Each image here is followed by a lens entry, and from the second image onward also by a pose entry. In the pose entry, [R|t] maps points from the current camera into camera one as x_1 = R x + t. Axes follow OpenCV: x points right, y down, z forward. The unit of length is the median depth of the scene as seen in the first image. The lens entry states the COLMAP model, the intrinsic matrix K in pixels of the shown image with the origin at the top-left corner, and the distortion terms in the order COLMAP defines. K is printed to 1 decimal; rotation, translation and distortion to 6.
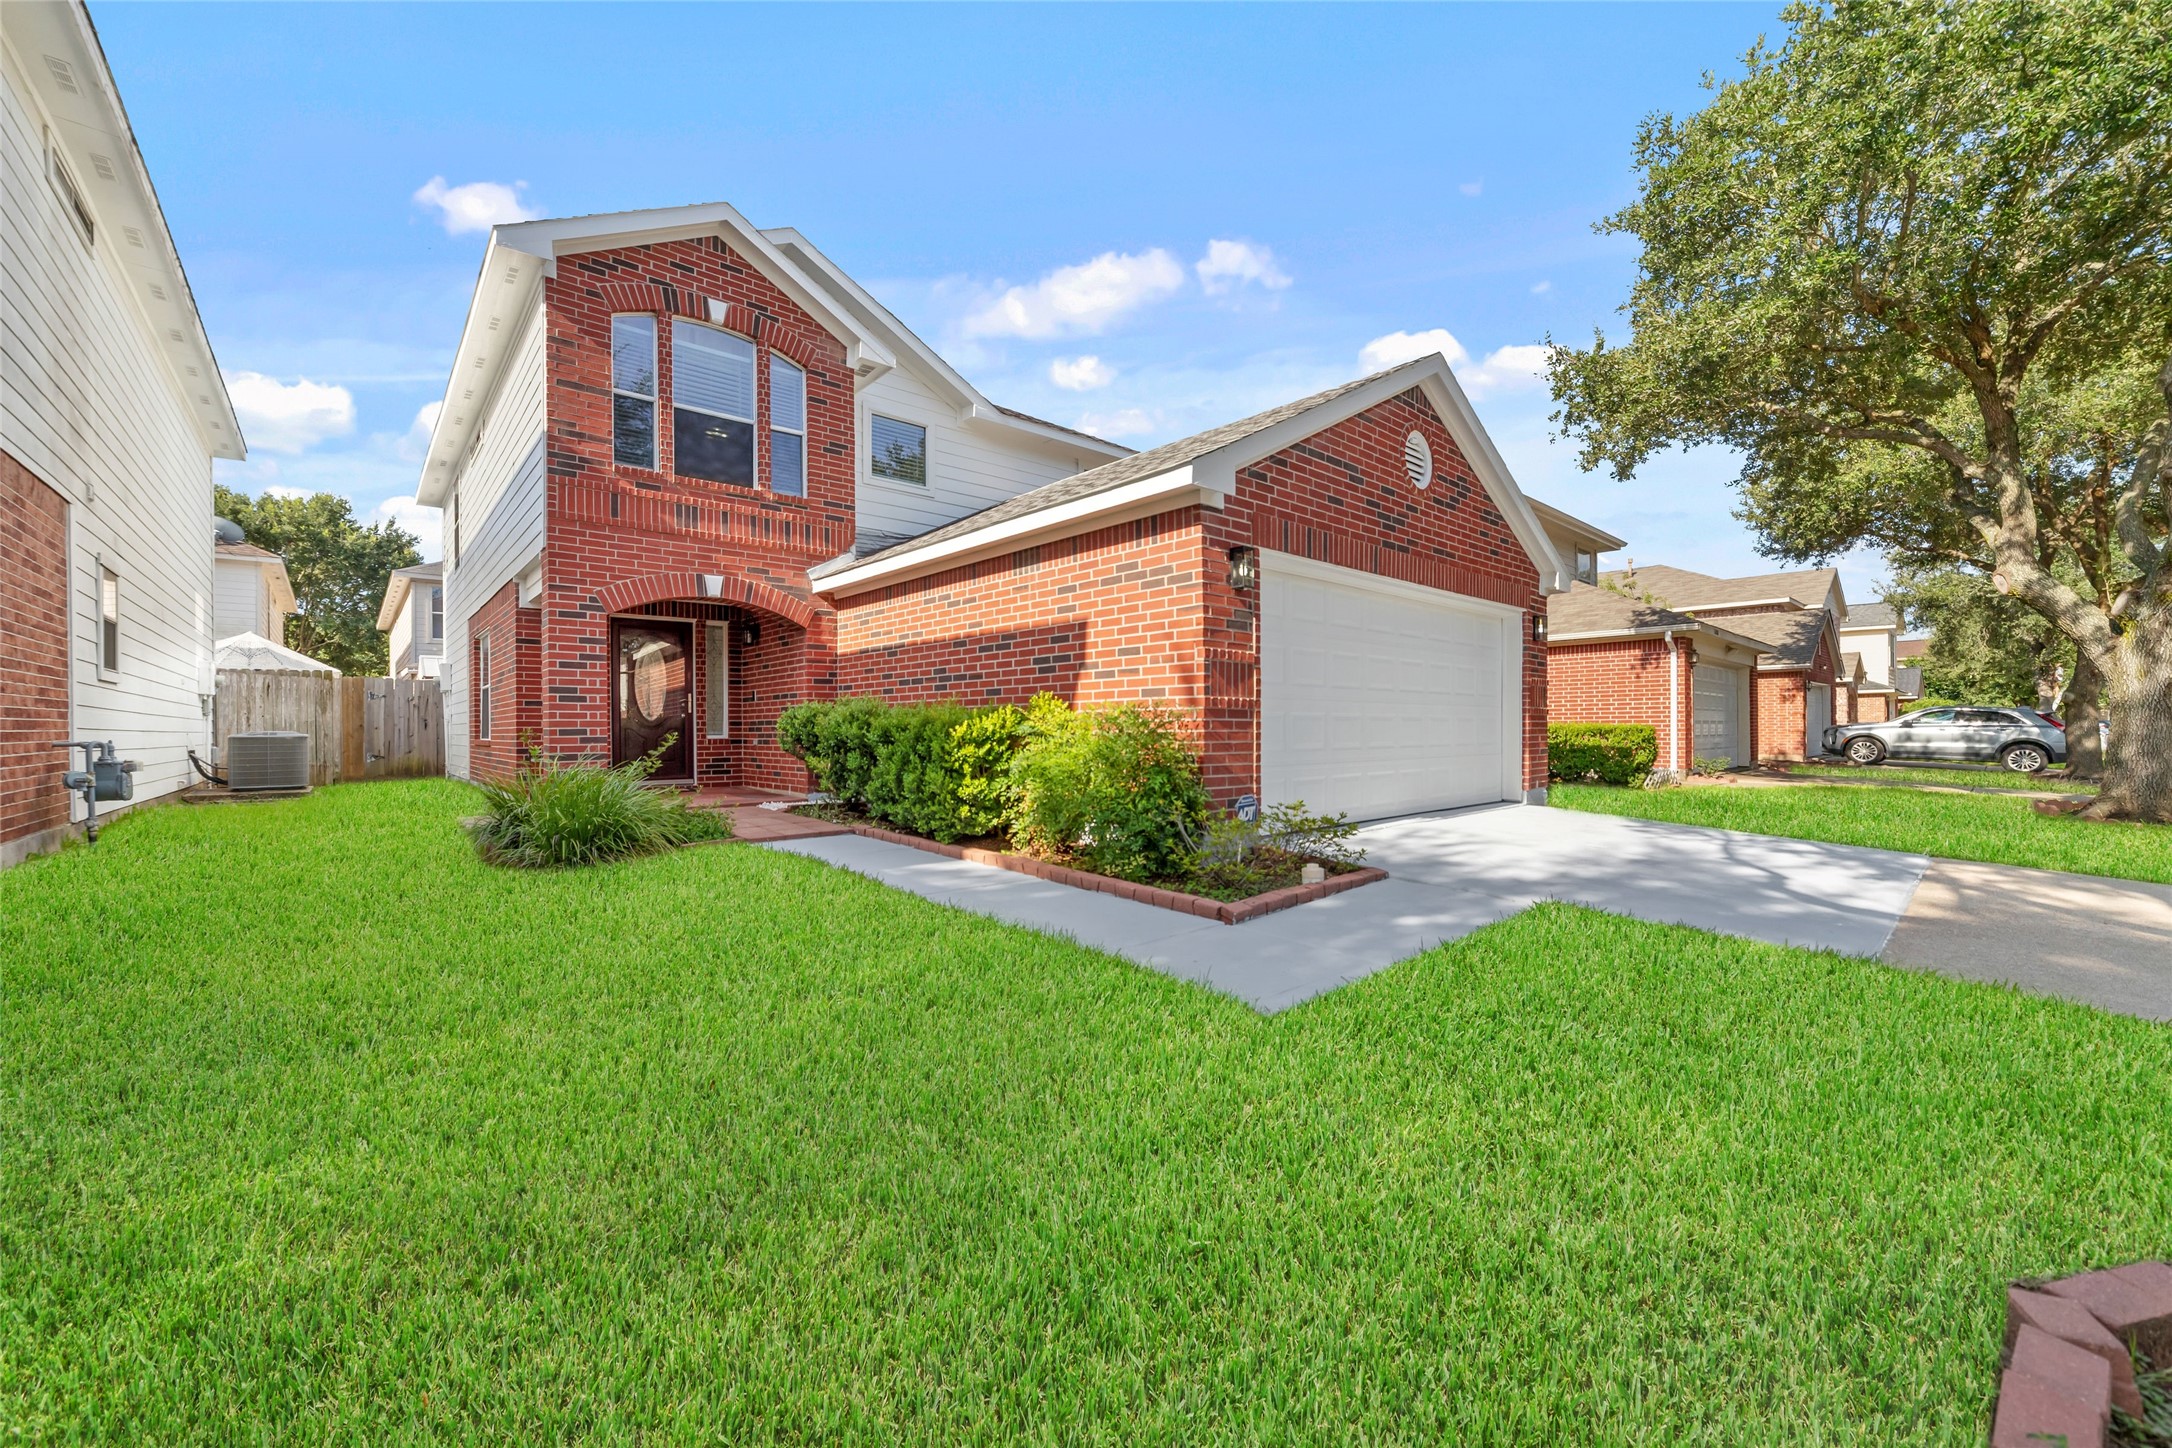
lens RADIAL K [[818.2, 0, 1084.7], [0, 818.2, 728.8], [0, 0, 1]] dist [0.000485, 0.000178]
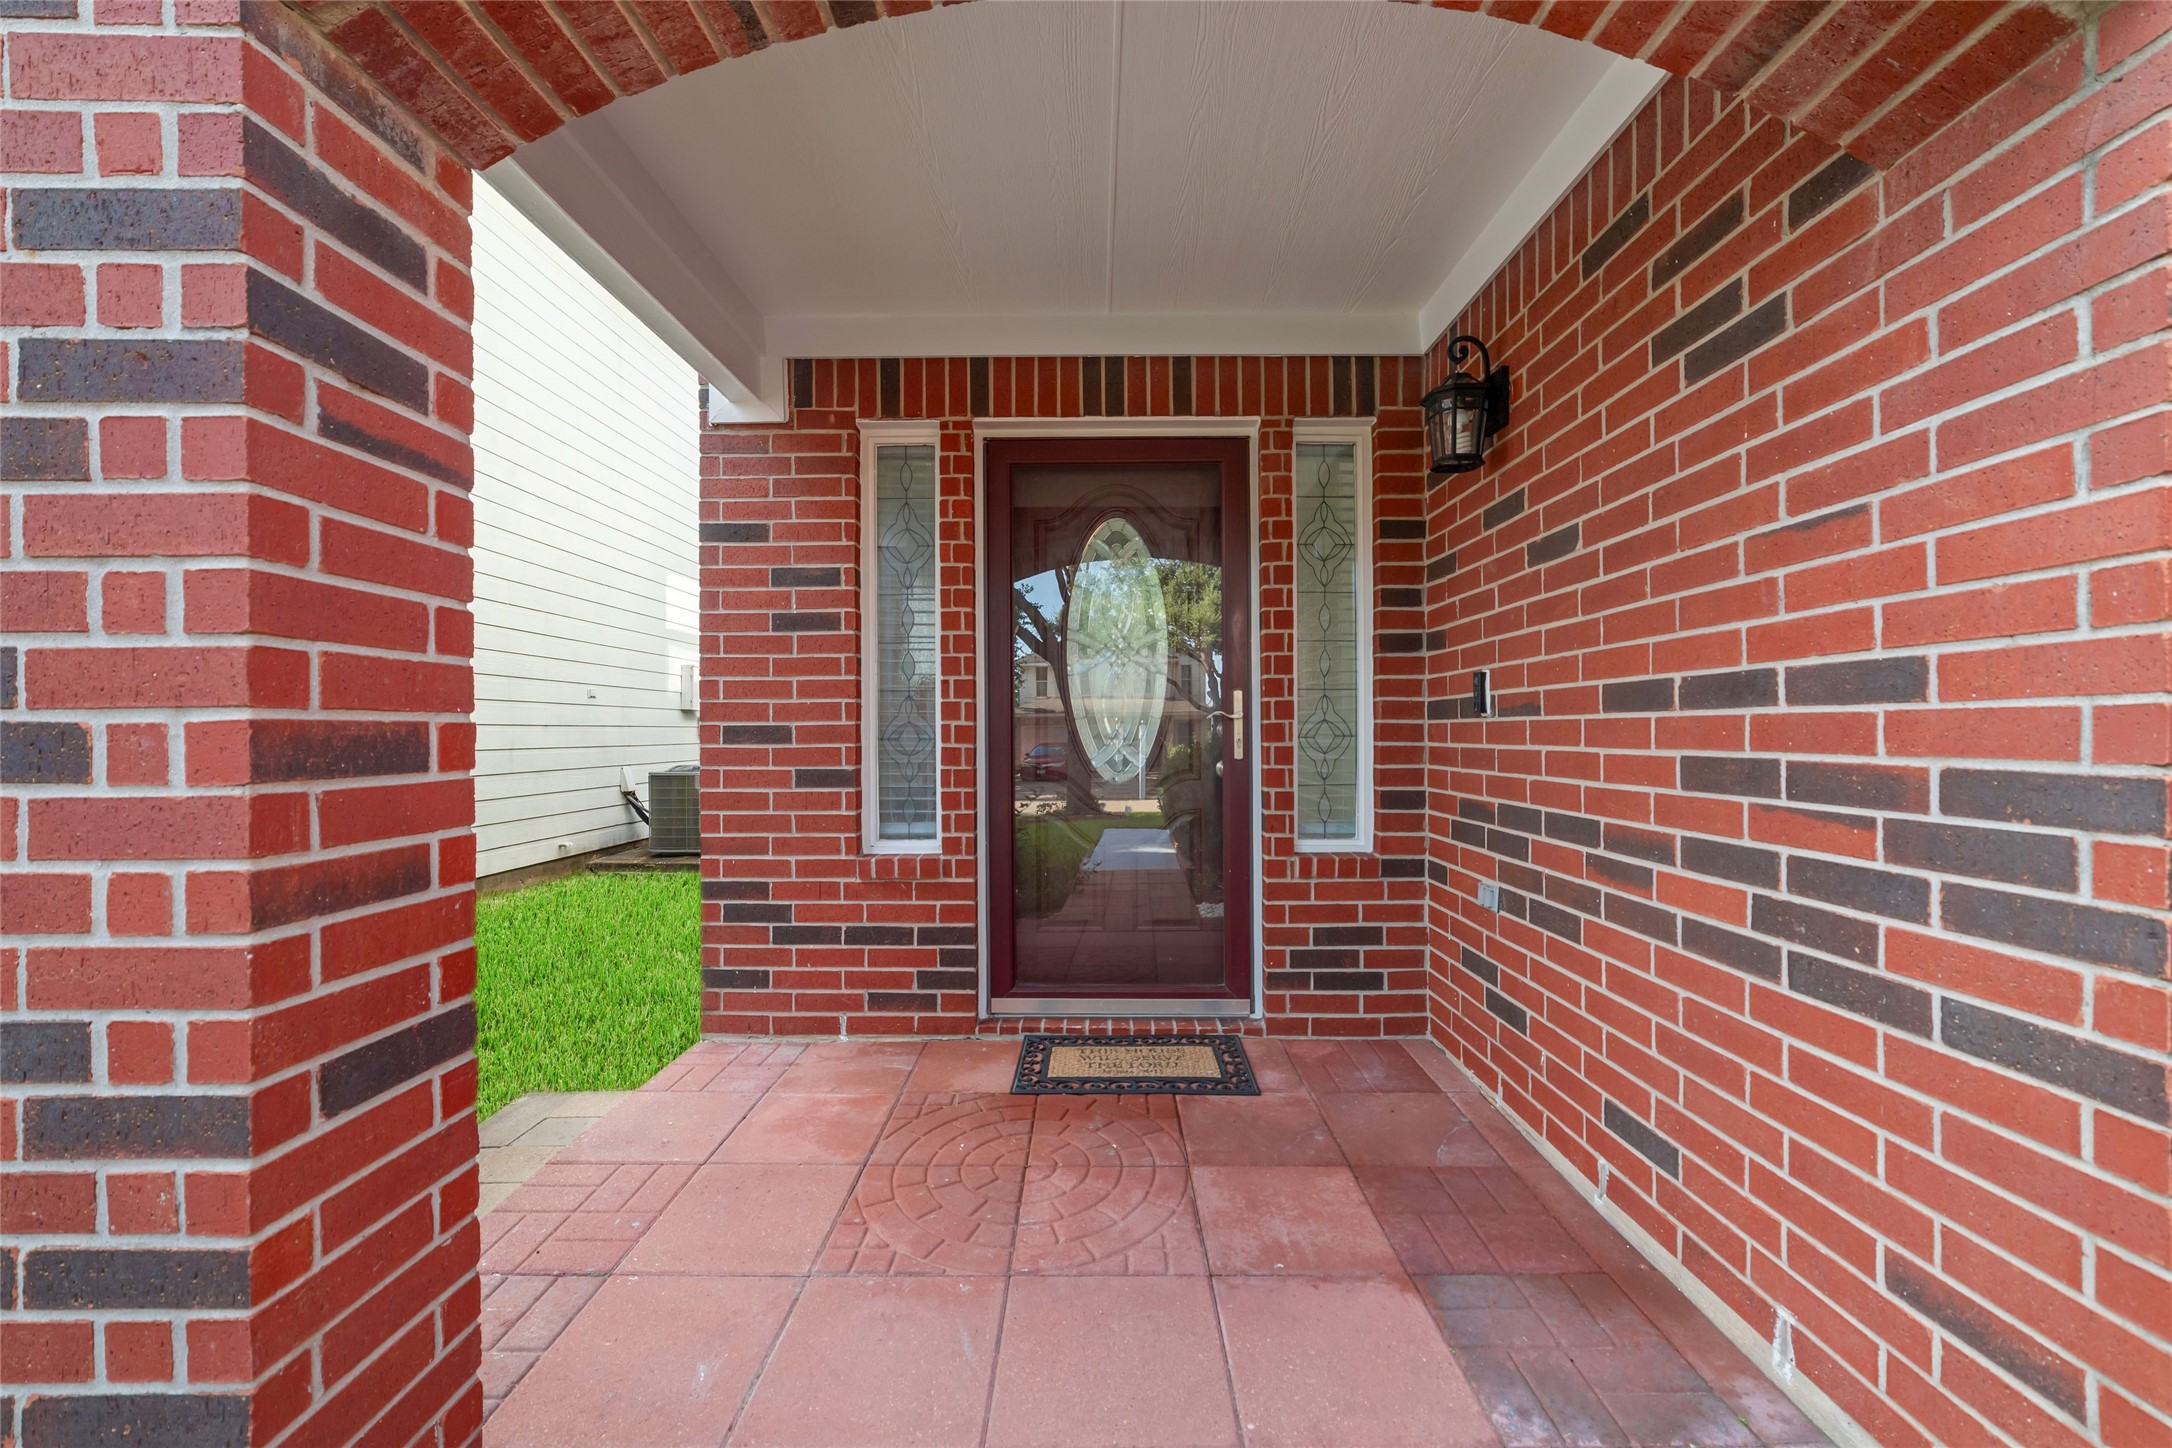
lens RADIAL K [[818.2, 0, 1084.7], [0, 818.2, 728.8], [0, 0, 1]] dist [0.000485, 0.000178]
pose [[0.723136, -0.001314, -0.690704, -0.446079], [0.000425, 0.999999, -0.001457, -0.040390], [0.690706, 0.000760, 0.723136, 1.035814]]
